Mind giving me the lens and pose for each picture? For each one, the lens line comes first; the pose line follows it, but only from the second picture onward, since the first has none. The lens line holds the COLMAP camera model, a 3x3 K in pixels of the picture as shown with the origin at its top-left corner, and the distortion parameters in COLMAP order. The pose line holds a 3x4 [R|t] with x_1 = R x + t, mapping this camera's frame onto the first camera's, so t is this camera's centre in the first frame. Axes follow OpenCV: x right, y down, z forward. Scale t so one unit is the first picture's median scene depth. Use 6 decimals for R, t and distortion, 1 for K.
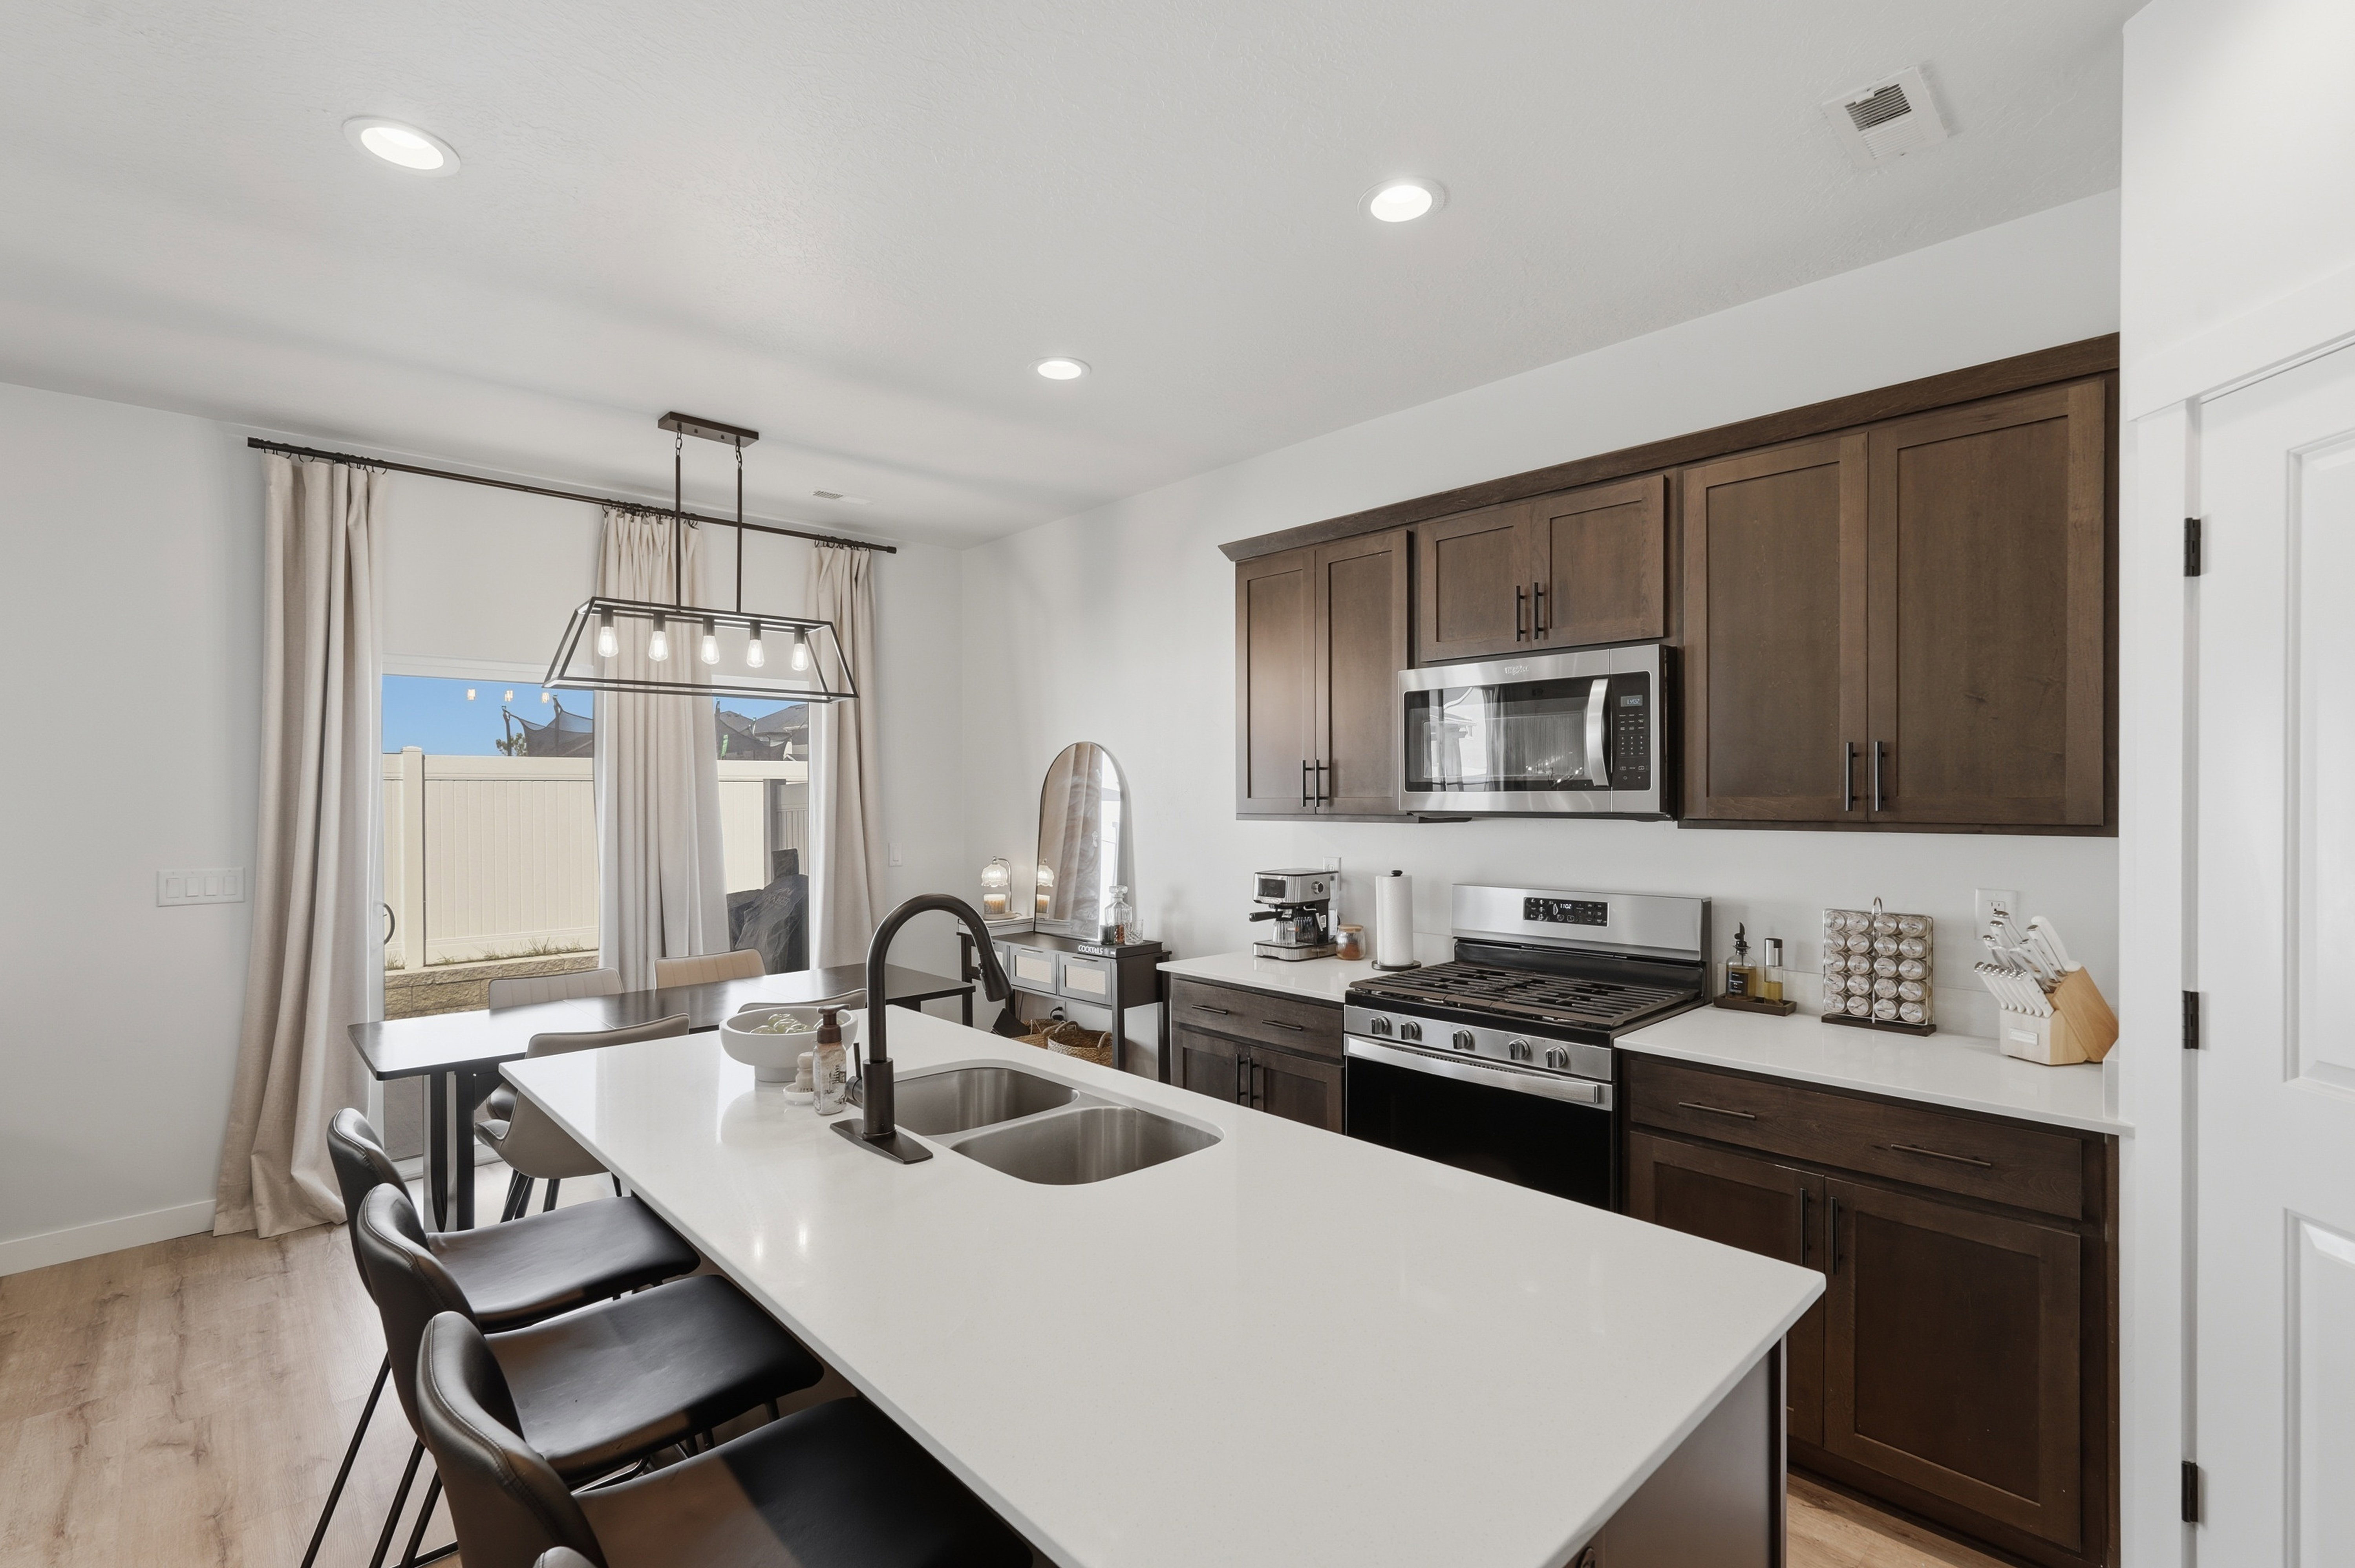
lens RADIAL K [[1052.1, 0, 1170.7], [0, 1052.1, 800.4], [0, 0, 1]] dist [-0.005030, 0.001935]
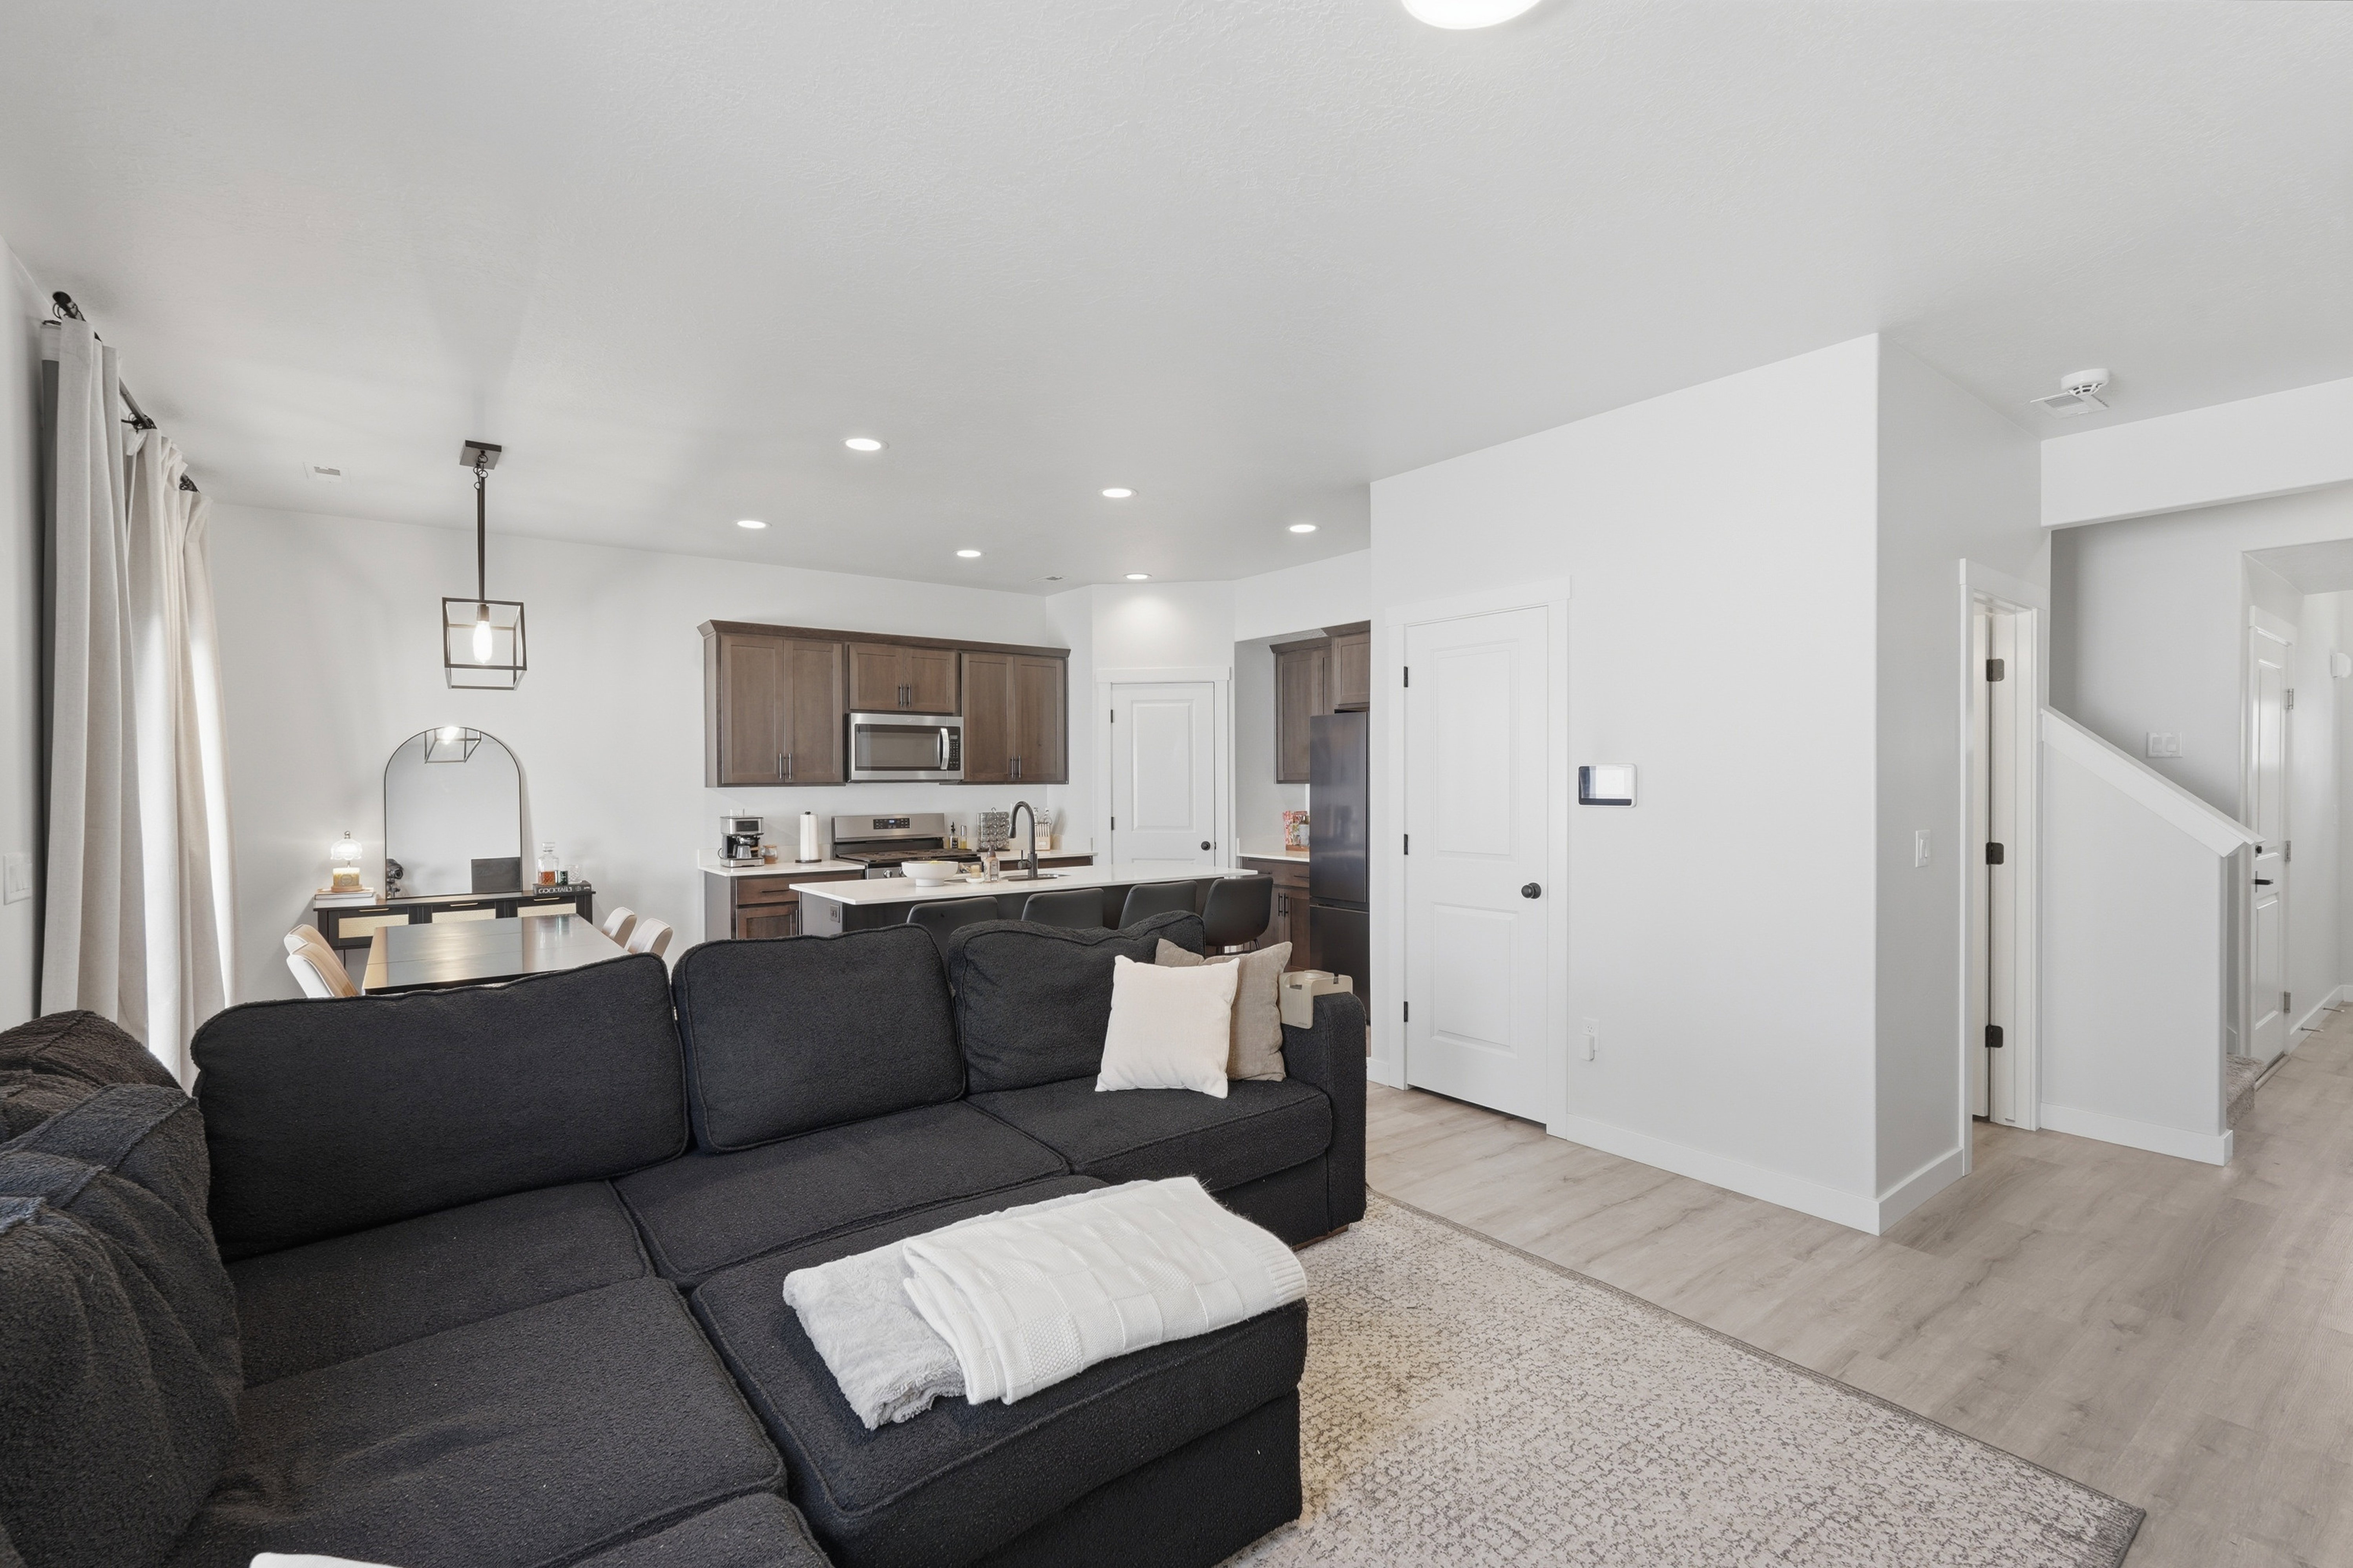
lens RADIAL K [[1051.1, 0, 1177.6], [0, 1051.1, 785.7], [0, 0, 1]] dist [-0.005030, 0.001935]
pose [[0.118165, -0.001139, 0.992993, -1.878929], [0.011260, 0.999937, -0.000193, 0.030867], [-0.992930, 0.011204, 0.118171, 0.117162]]
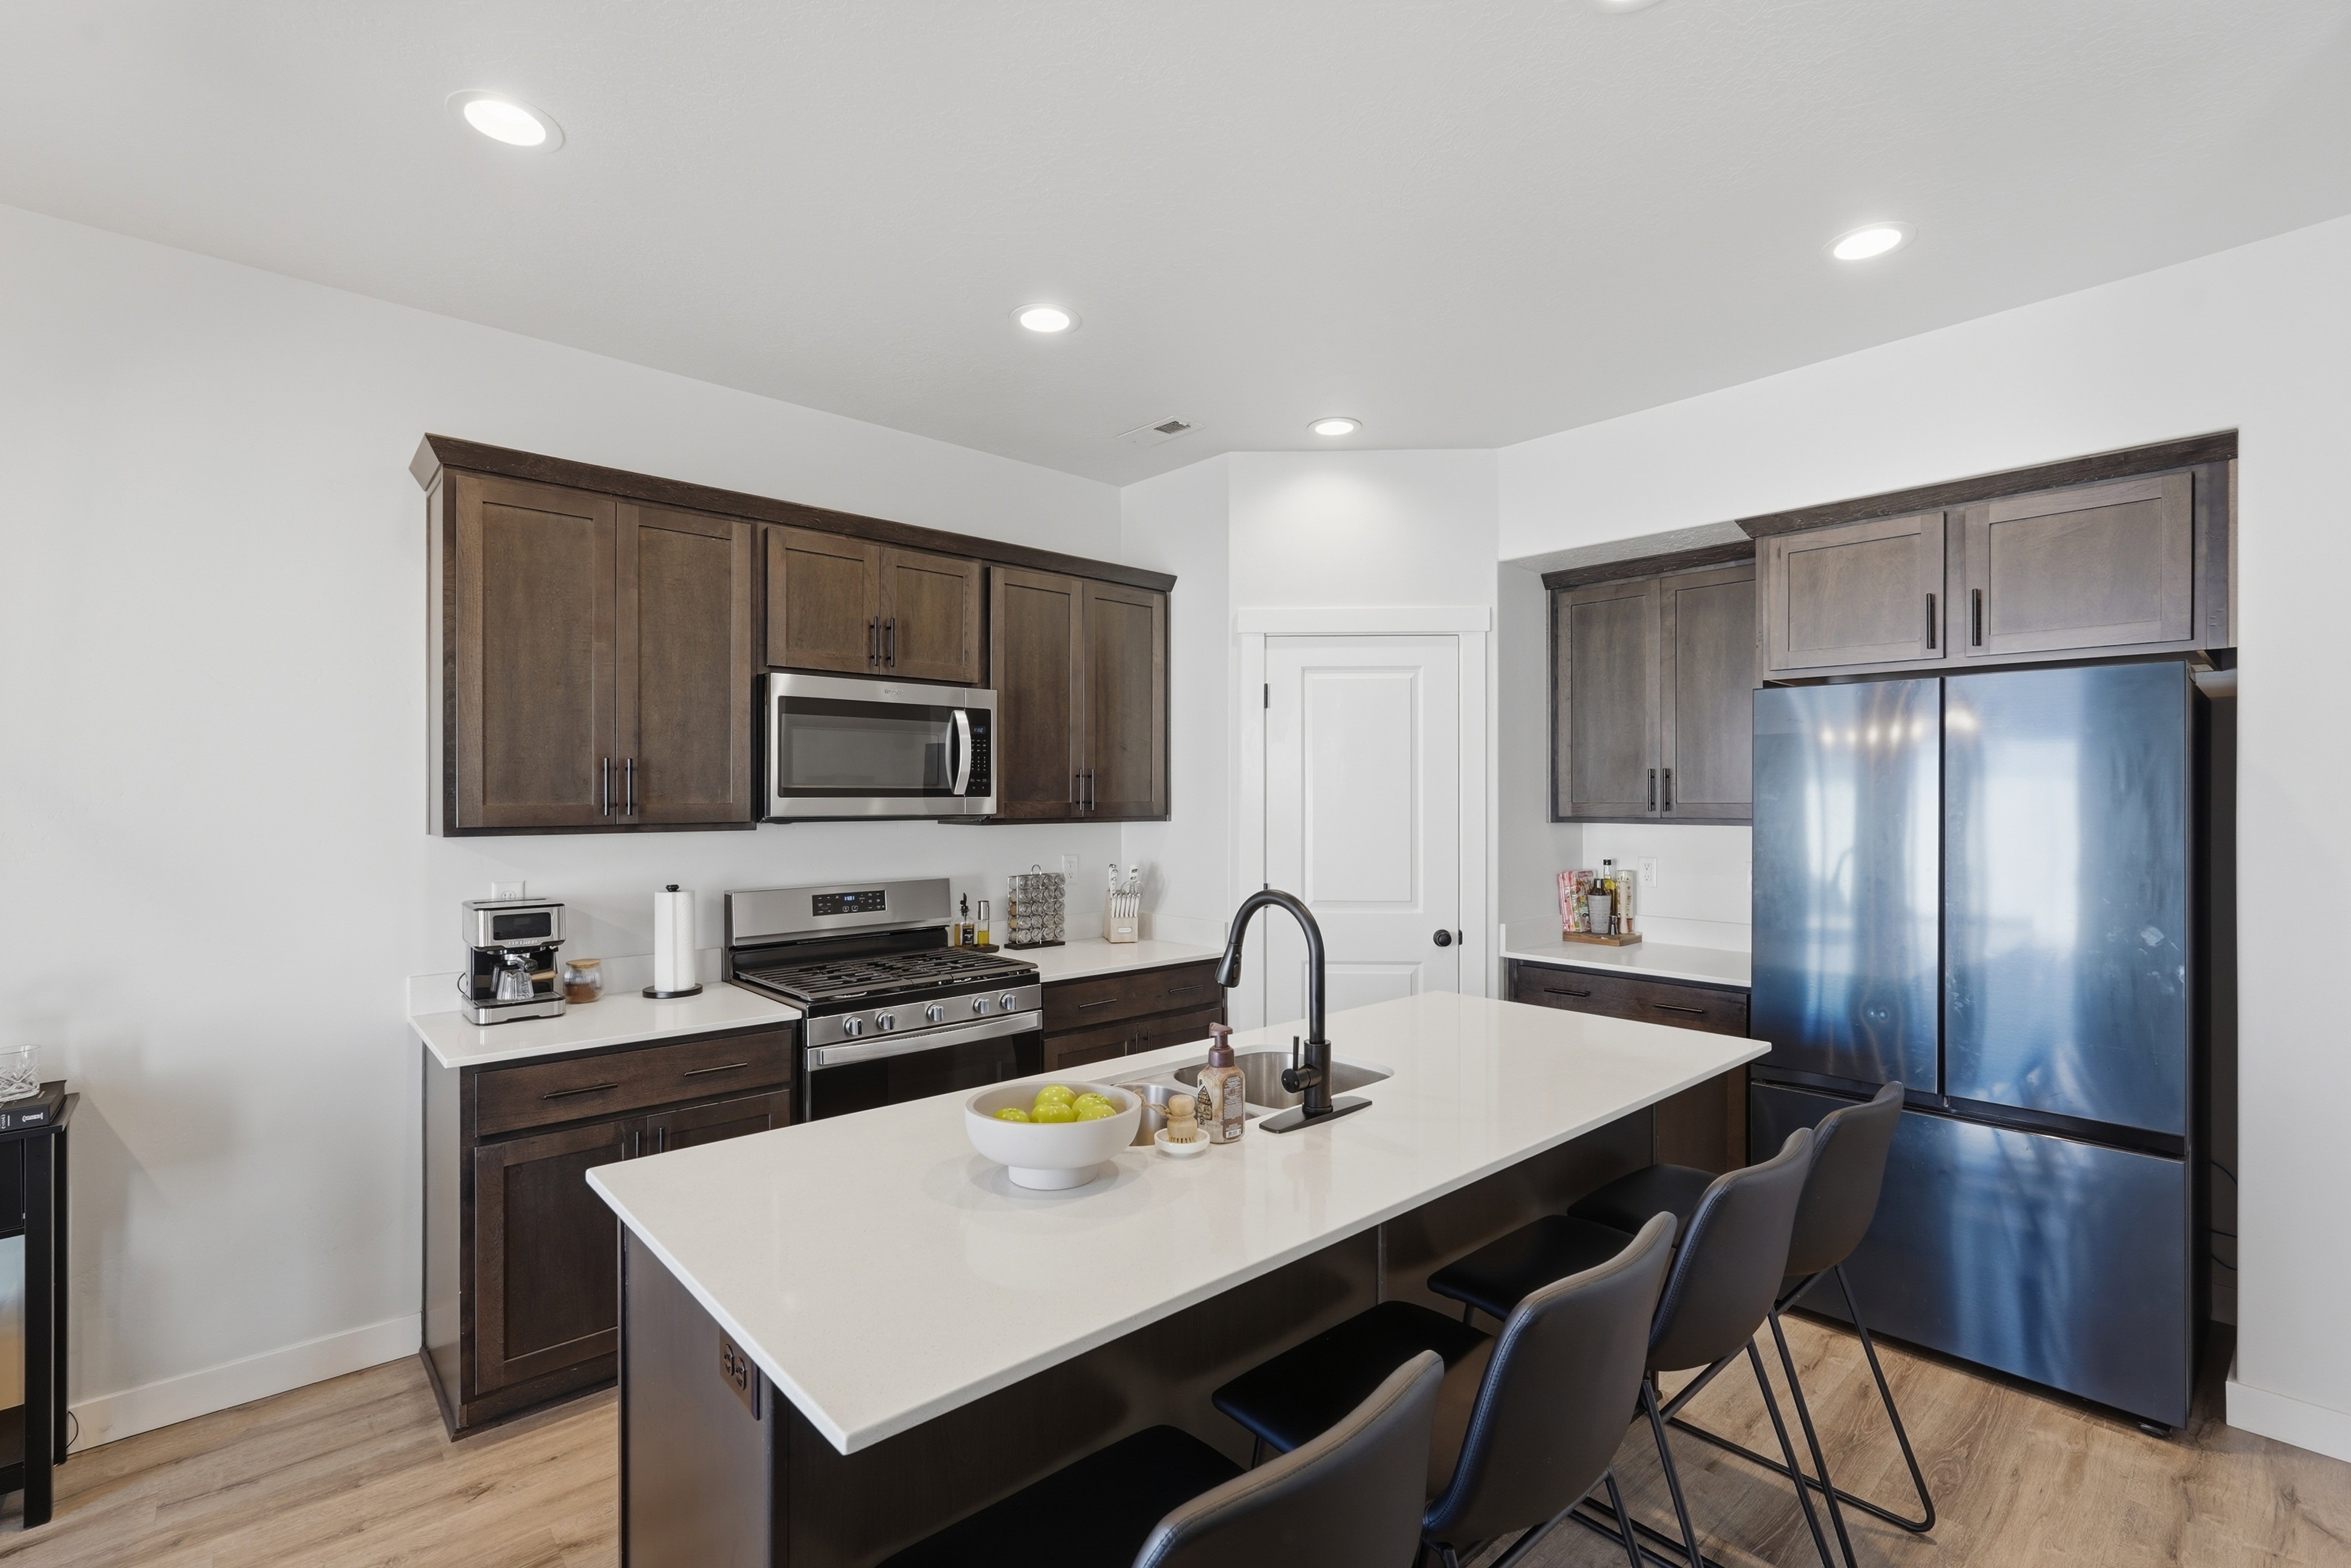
lens RADIAL K [[1047.1, 0, 1182.7], [0, 1047.1, 798.8], [0, 0, 1]] dist [-0.000908, 0.003347]
pose [[0.016661, 0.001377, 0.999860, -0.778083], [0.005441, 0.999984, -0.001468, -0.003717], [-0.999846, 0.005465, 0.016653, 0.641154]]
